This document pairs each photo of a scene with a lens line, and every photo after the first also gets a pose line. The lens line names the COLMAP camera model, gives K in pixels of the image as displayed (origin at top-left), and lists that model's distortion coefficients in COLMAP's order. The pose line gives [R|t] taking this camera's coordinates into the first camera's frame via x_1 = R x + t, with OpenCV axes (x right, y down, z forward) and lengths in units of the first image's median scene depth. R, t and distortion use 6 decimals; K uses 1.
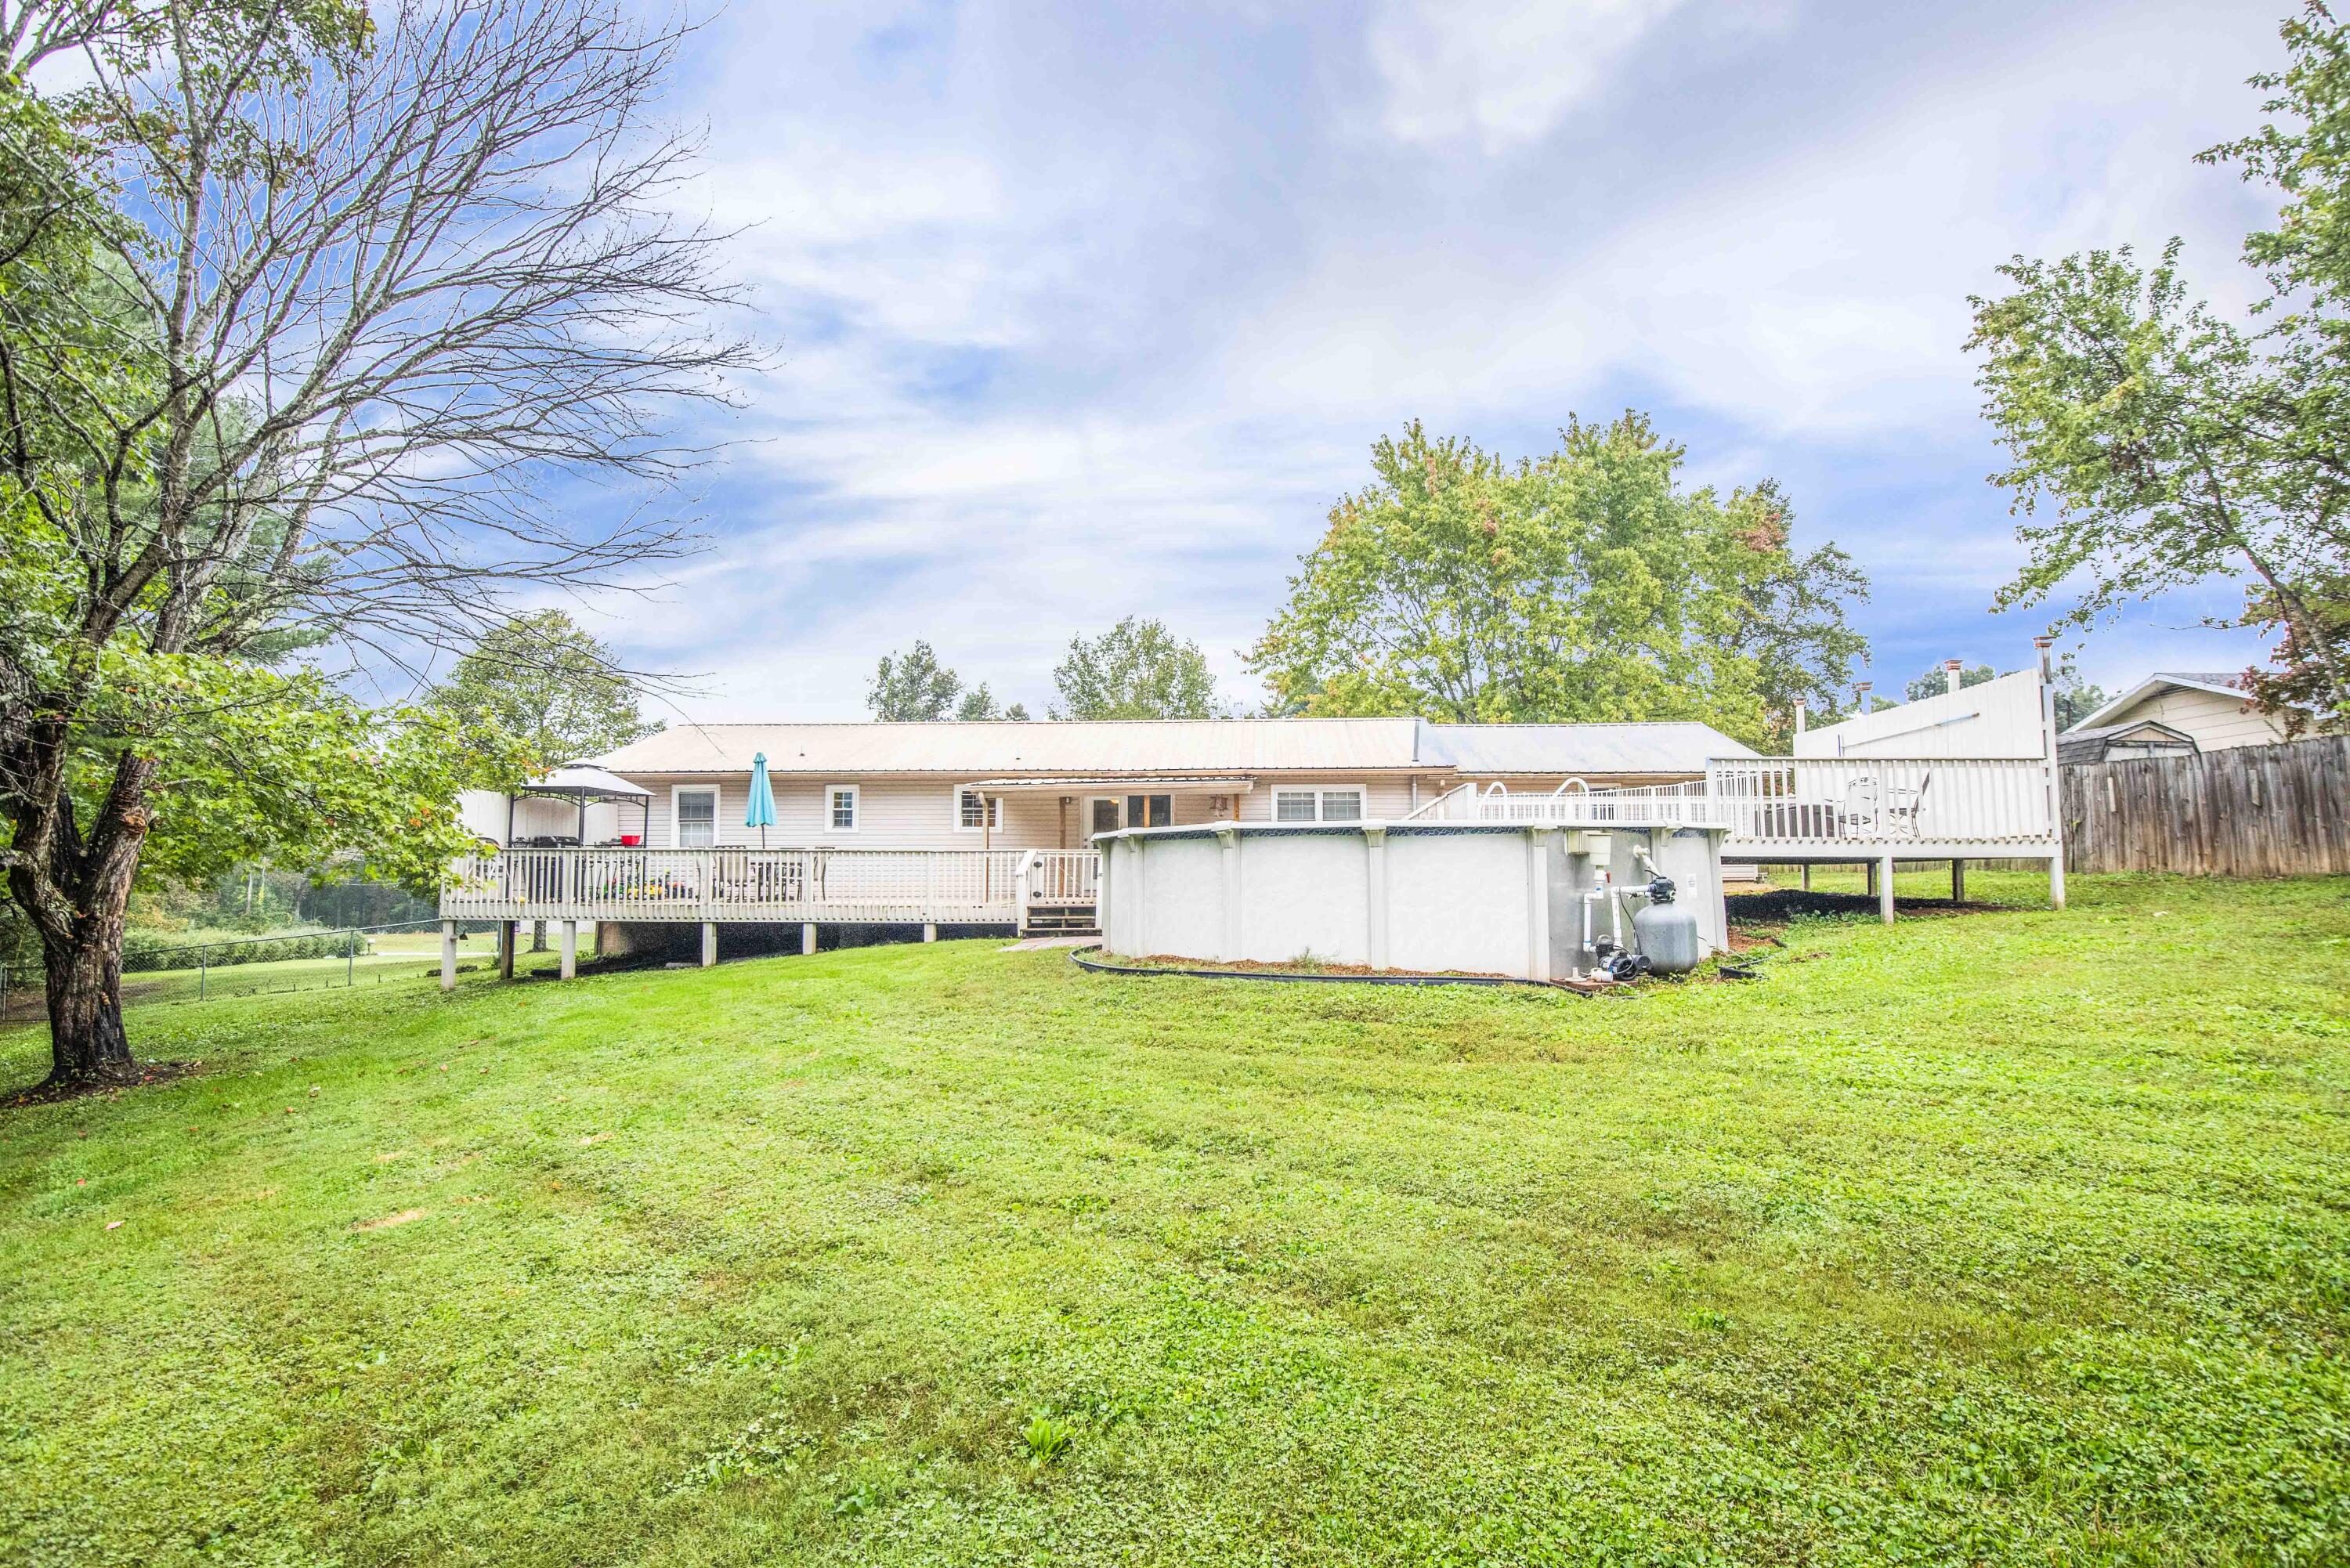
lens RADIAL K [[1182.3, 0, 1187.8], [0, 1182.3, 785.0], [0, 0, 1]] dist [0.007359, -0.024558]
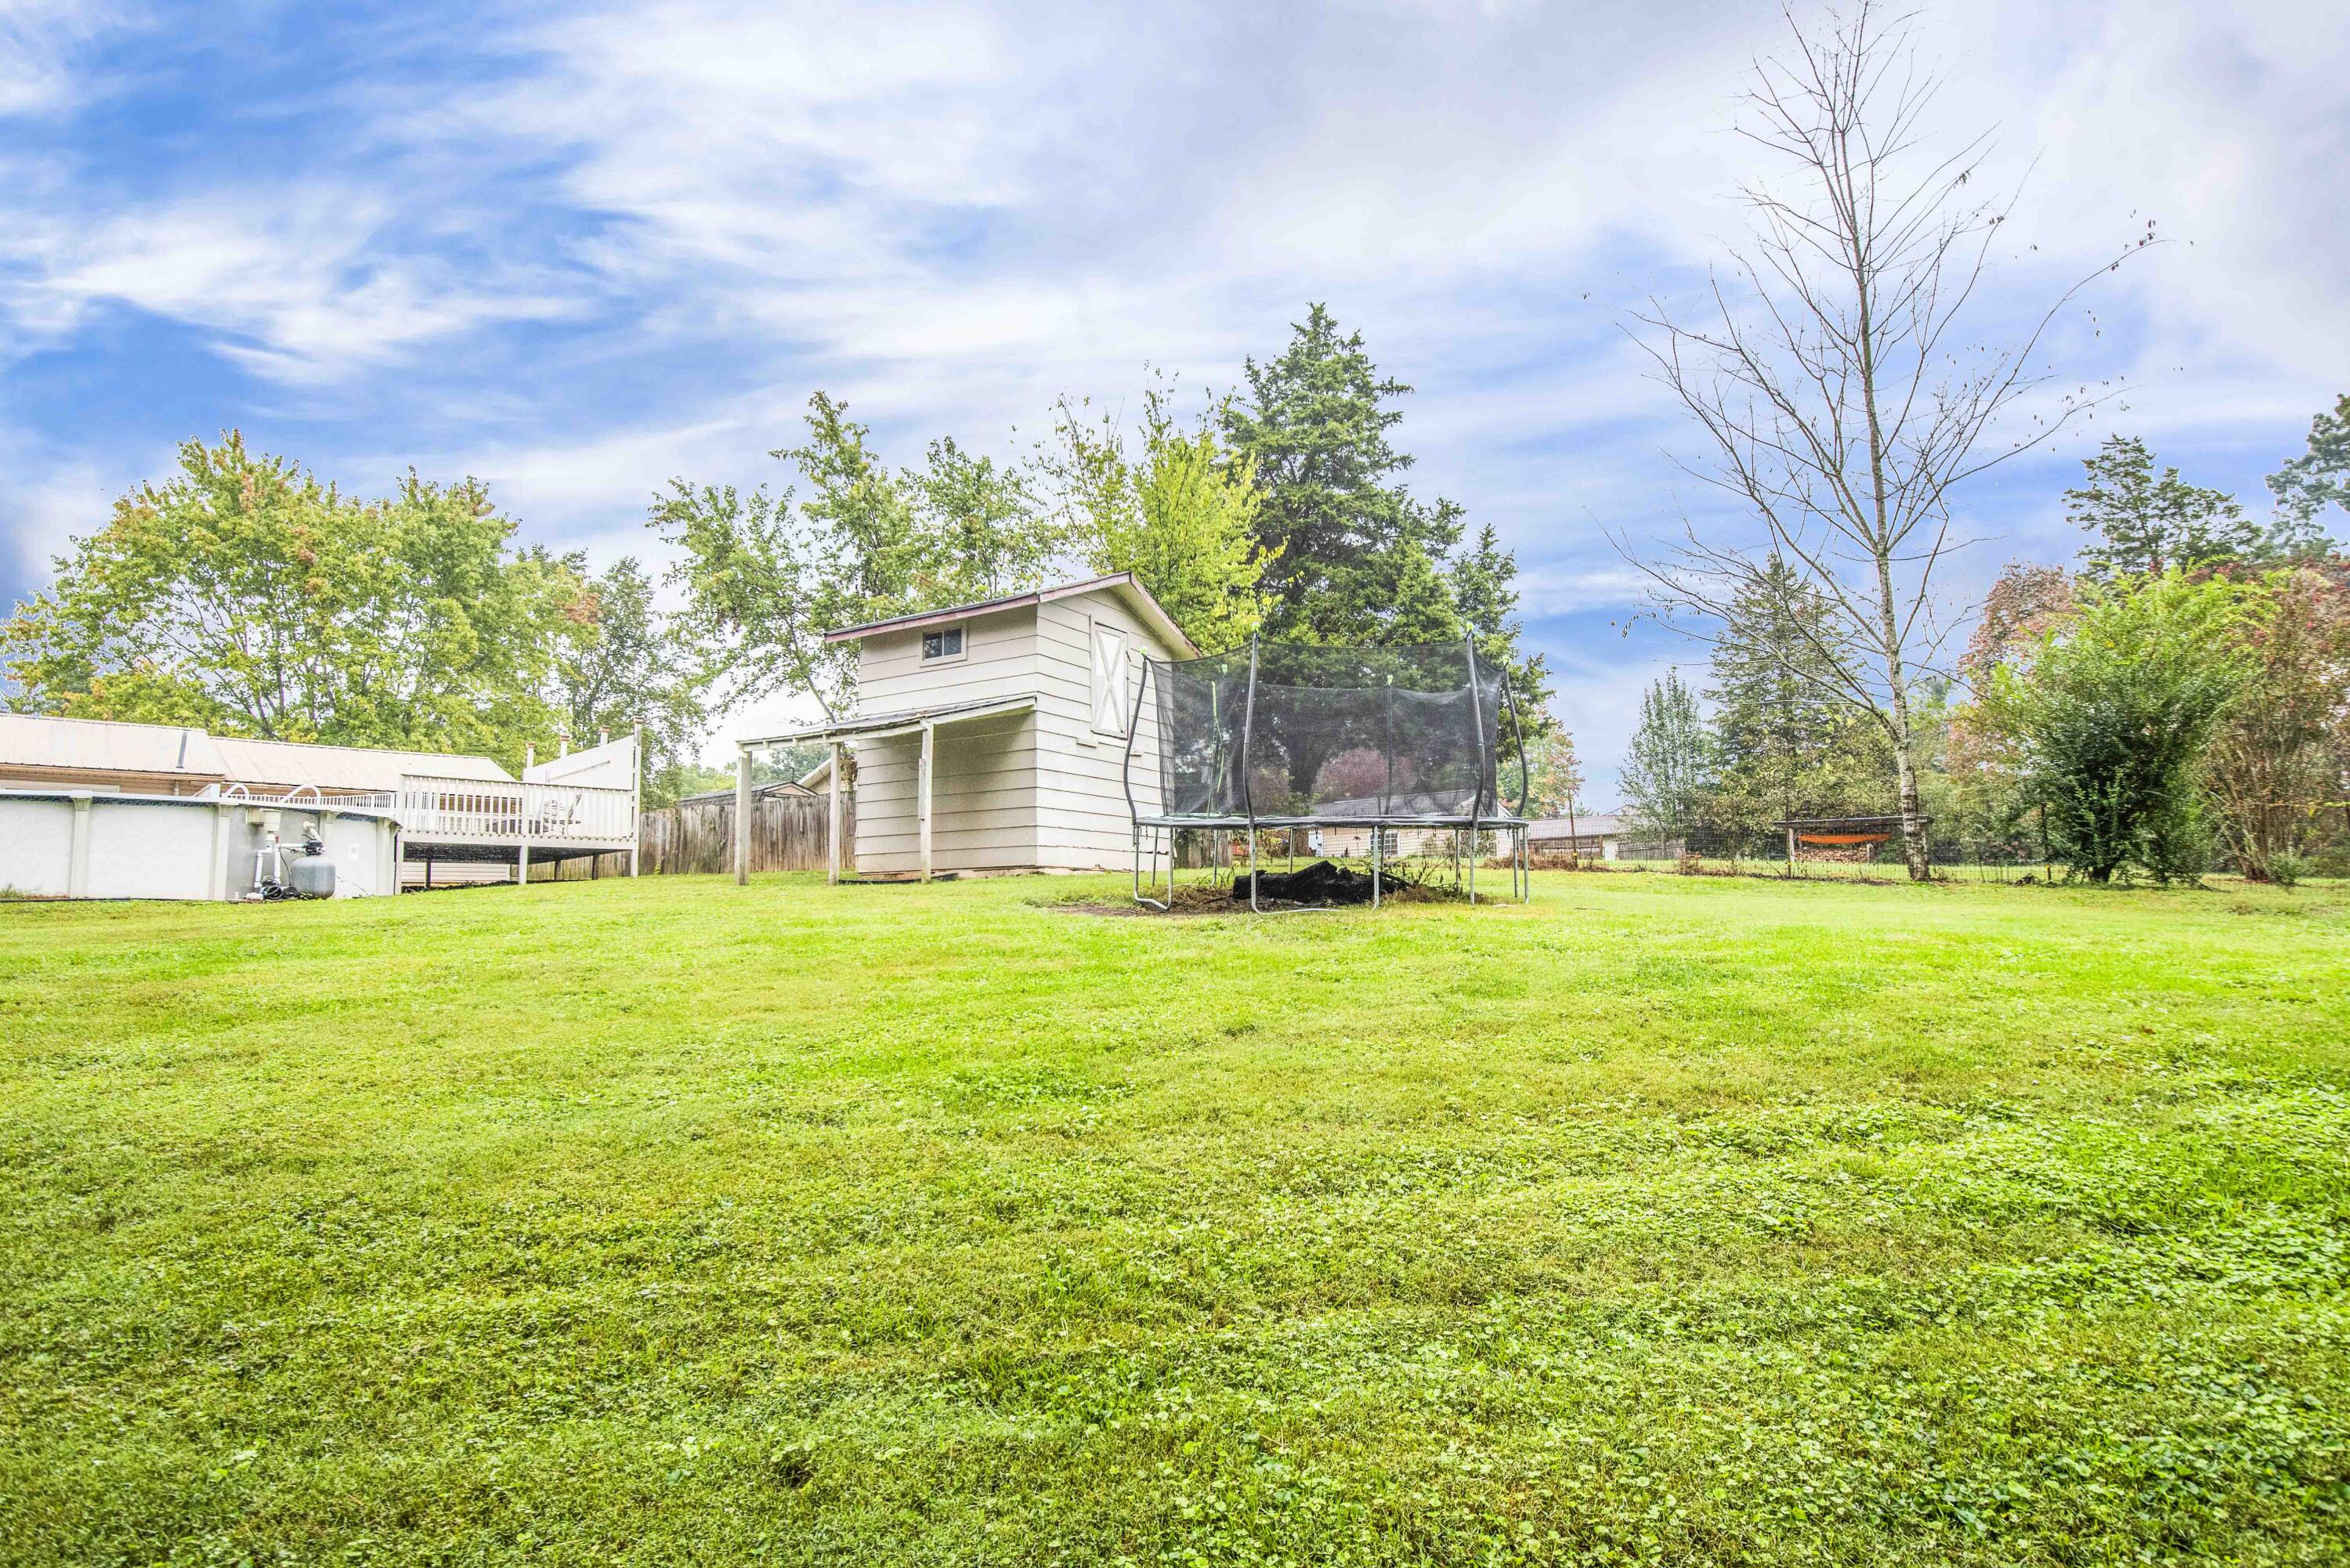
lens RADIAL K [[1176.6, 0, 1184.4], [0, 1176.6, 785.9], [0, 0, 1]] dist [-0.017440, -0.010415]
pose [[0.644965, 0.073357, 0.760683, -0.009522], [-0.041460, 0.997275, -0.061020, 0.015445], [-0.763086, 0.007818, 0.646249, -0.254036]]
